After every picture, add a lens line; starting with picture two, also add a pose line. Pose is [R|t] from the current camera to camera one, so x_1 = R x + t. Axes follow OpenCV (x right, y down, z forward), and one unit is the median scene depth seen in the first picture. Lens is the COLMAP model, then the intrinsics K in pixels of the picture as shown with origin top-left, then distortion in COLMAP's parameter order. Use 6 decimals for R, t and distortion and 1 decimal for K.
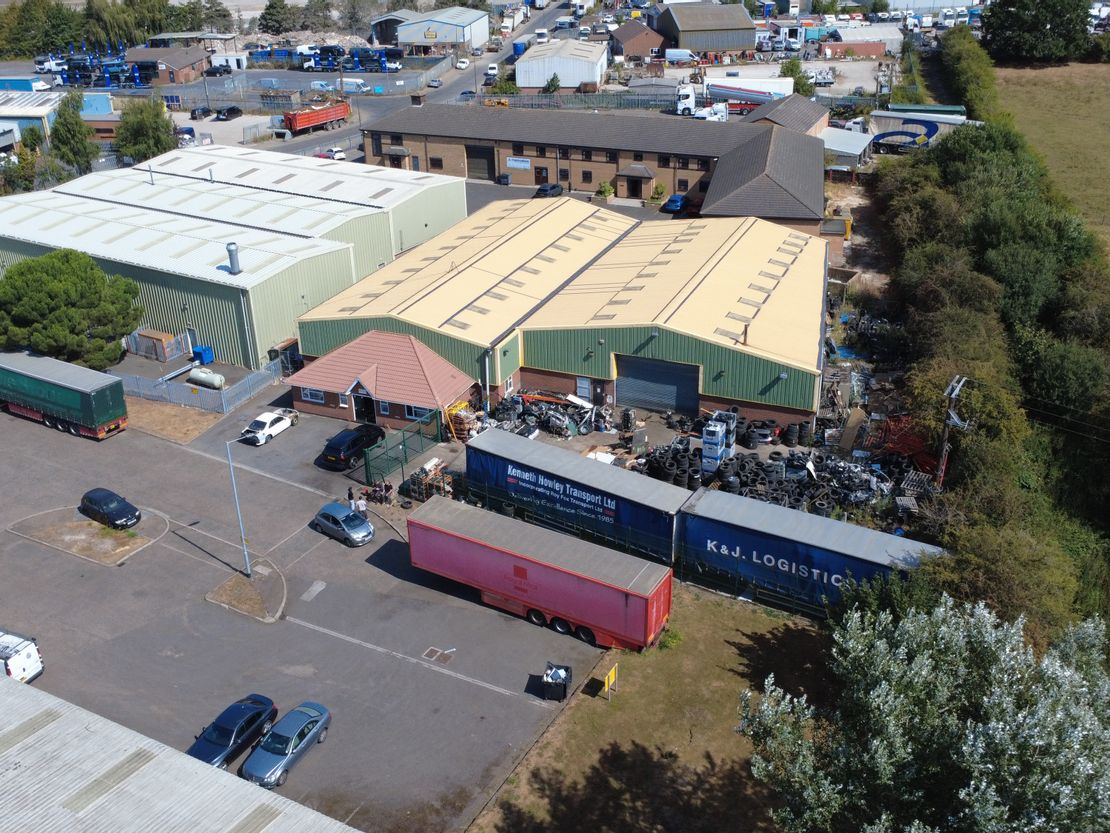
lens RADIAL K [[1123.3, 0, 555.0], [0, 1123.3, 416.5], [0, 0, 1]] dist [0.007065, -0.003062]
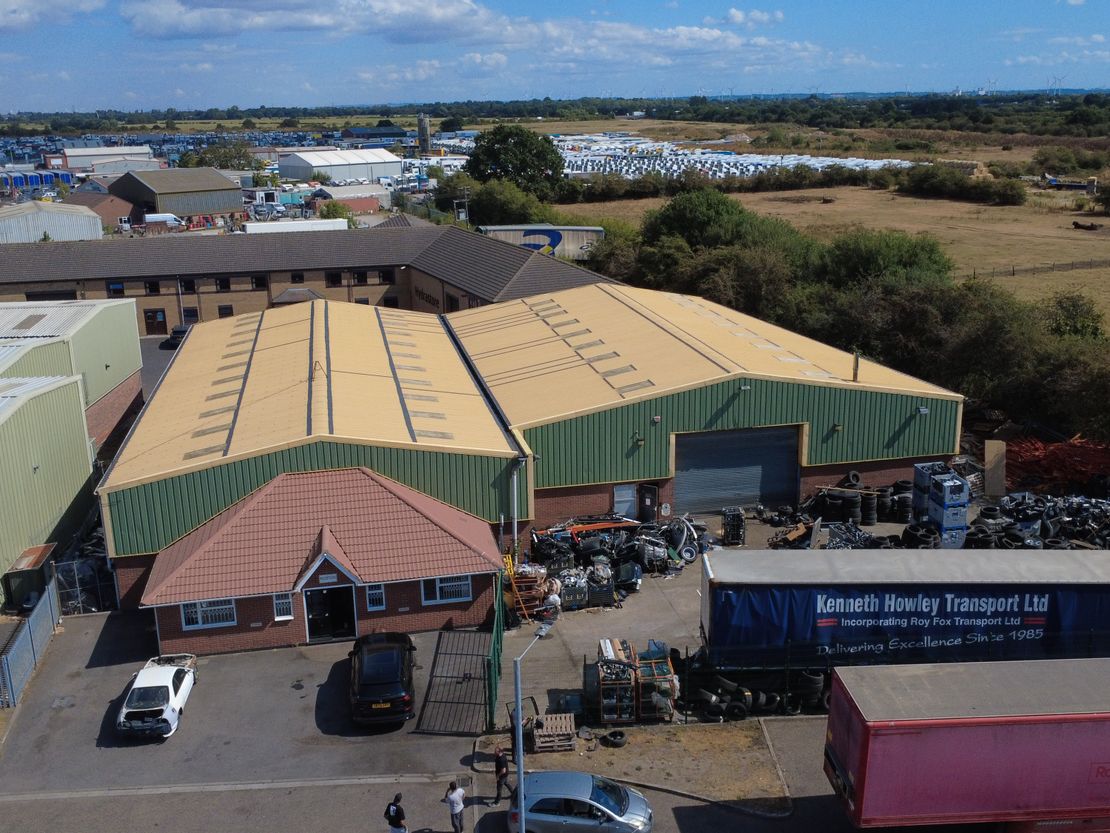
lens RADIAL K [[1123.3, 0, 555.0], [0, 1123.3, 416.5], [0, 0, 1]] dist [0.007065, -0.003062]
pose [[0.825523, -0.147902, 0.544644, -0.354242], [0.251216, 0.960470, -0.119949, -0.005435], [-0.505373, 0.235844, 0.830045, 0.489831]]
